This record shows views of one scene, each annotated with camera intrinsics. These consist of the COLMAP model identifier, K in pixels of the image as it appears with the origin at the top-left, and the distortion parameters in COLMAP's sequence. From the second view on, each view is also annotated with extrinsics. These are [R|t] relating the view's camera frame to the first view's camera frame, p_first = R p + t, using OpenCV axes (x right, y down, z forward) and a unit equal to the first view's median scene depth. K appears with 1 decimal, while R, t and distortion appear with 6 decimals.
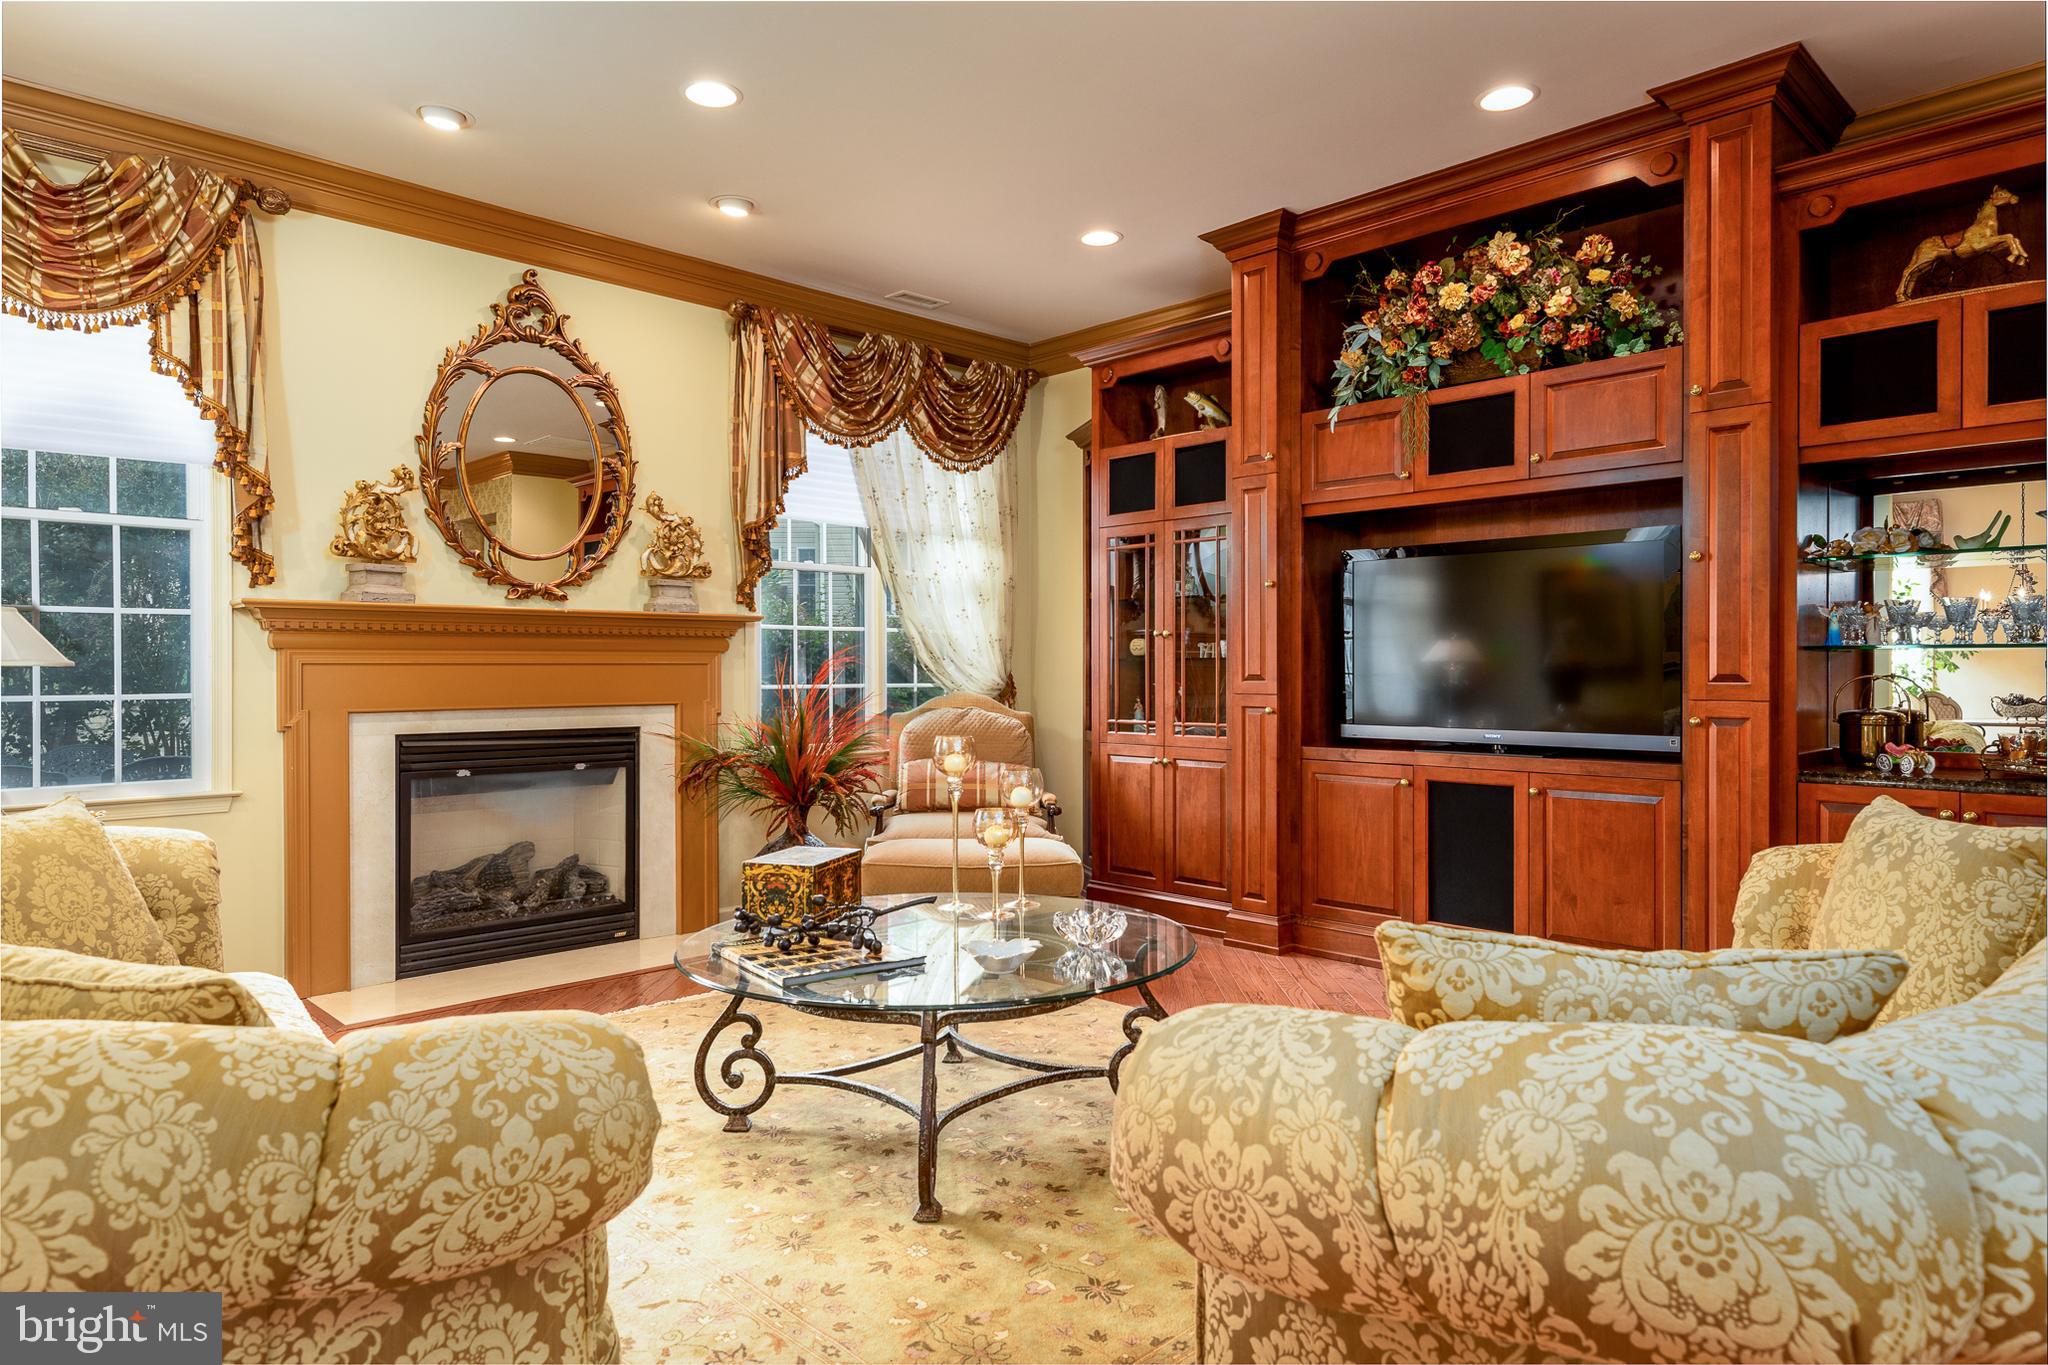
lens RADIAL K [[1213.5, 0, 1024.0], [0, 1213.5, 682.5], [0, 0, 1]] dist [0.002363, 0.000019]
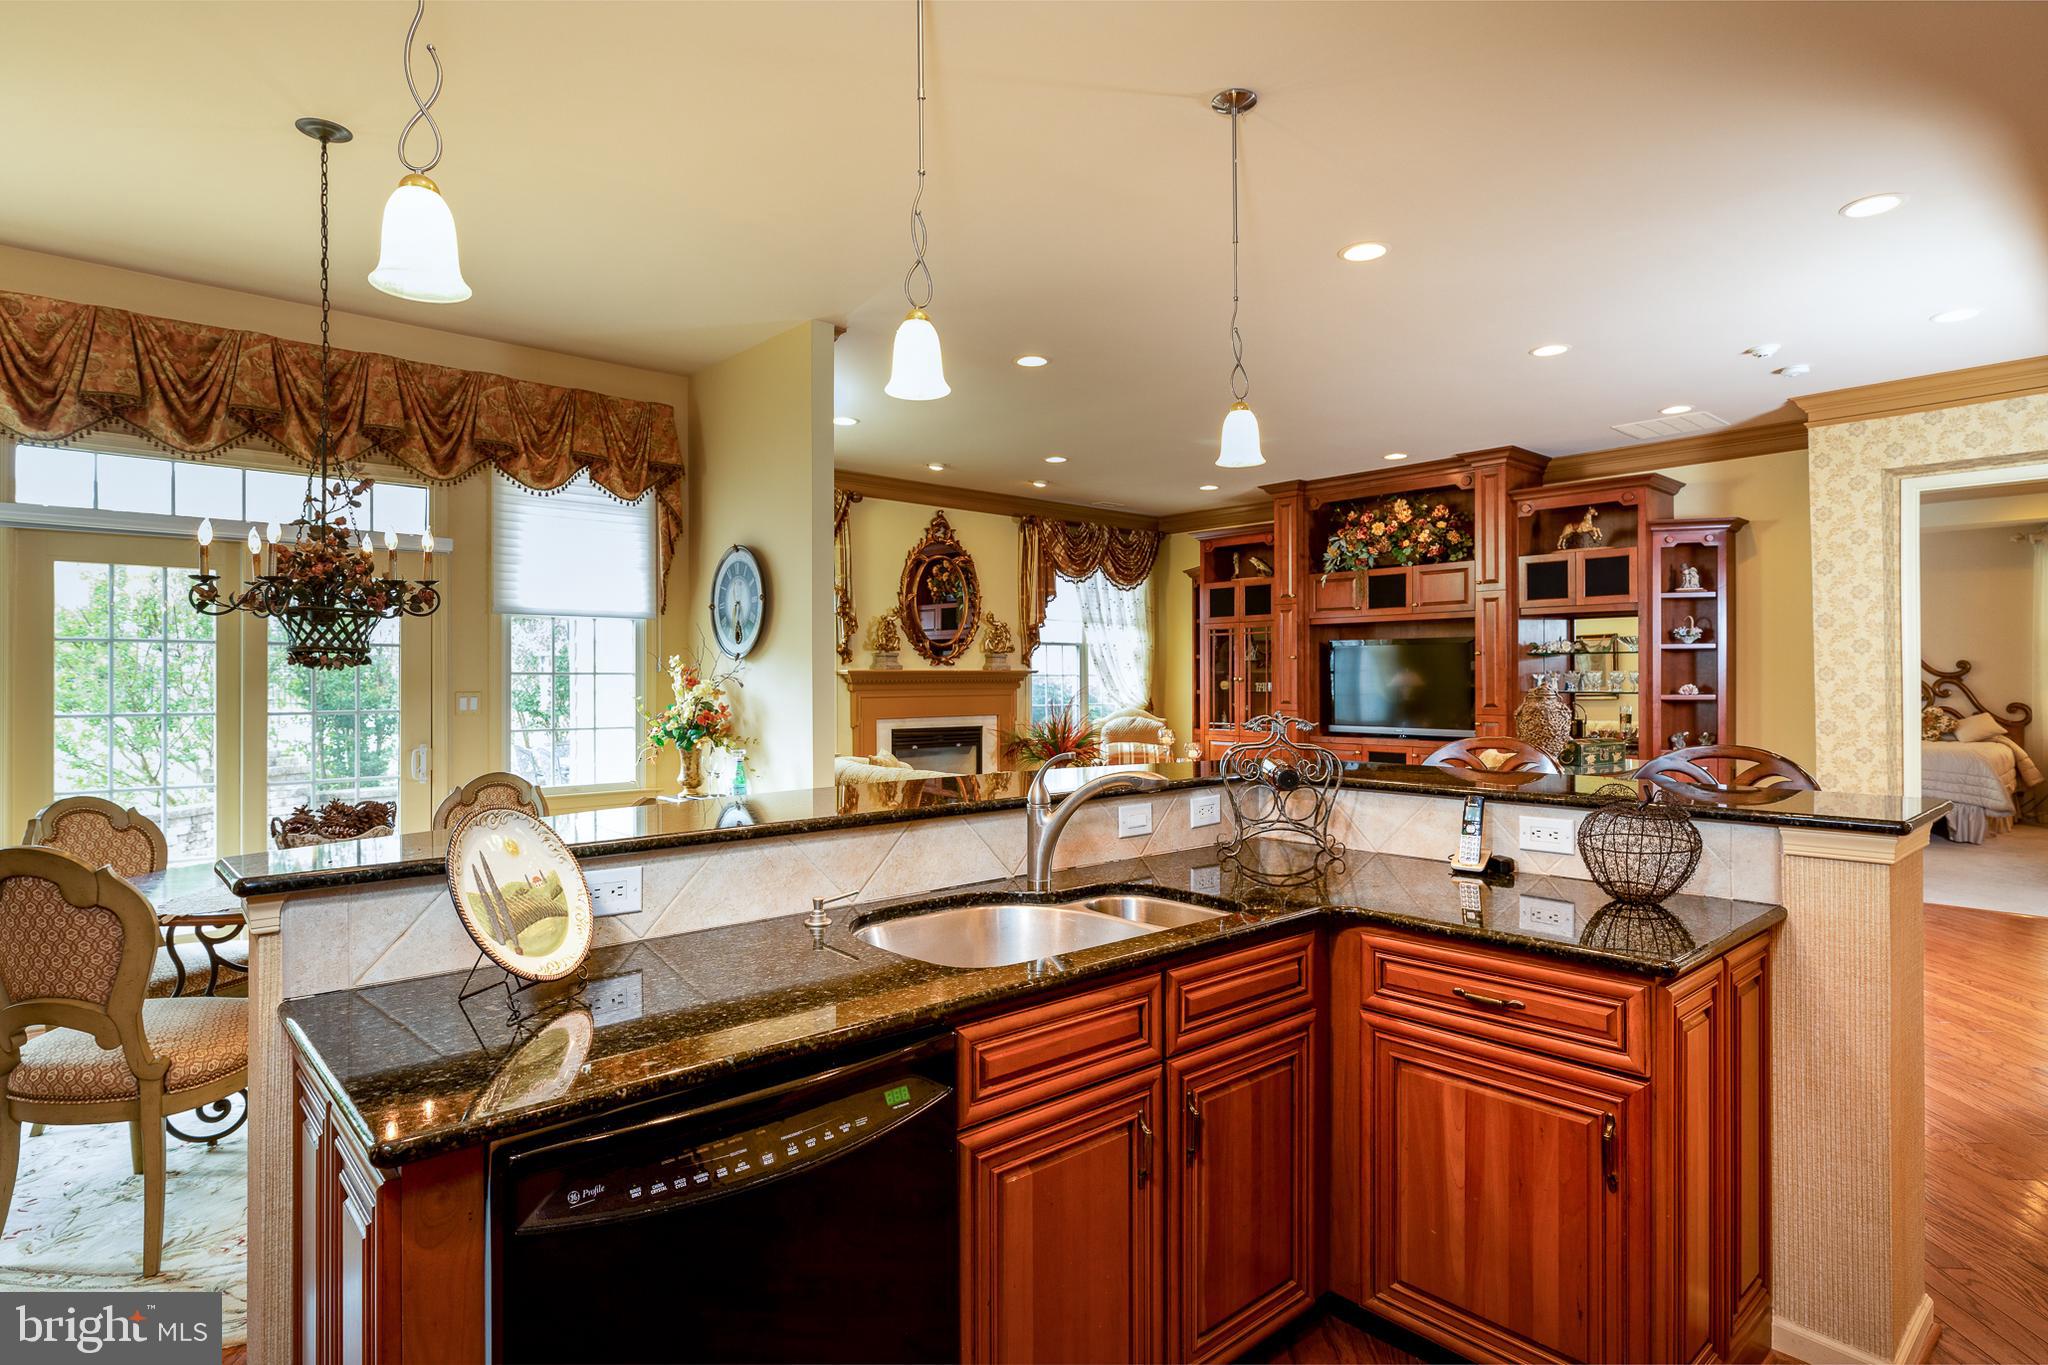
lens RADIAL K [[1094.6, 0, 1019.7], [0, 1094.6, 678.7], [0, 0, 1]] dist [-0.002385, -0.000251]
pose [[0.999251, -0.001334, -0.038664, -0.191806], [0.001045, 0.999971, -0.007492, -0.030703], [0.038673, 0.007446, 0.999224, -0.882184]]
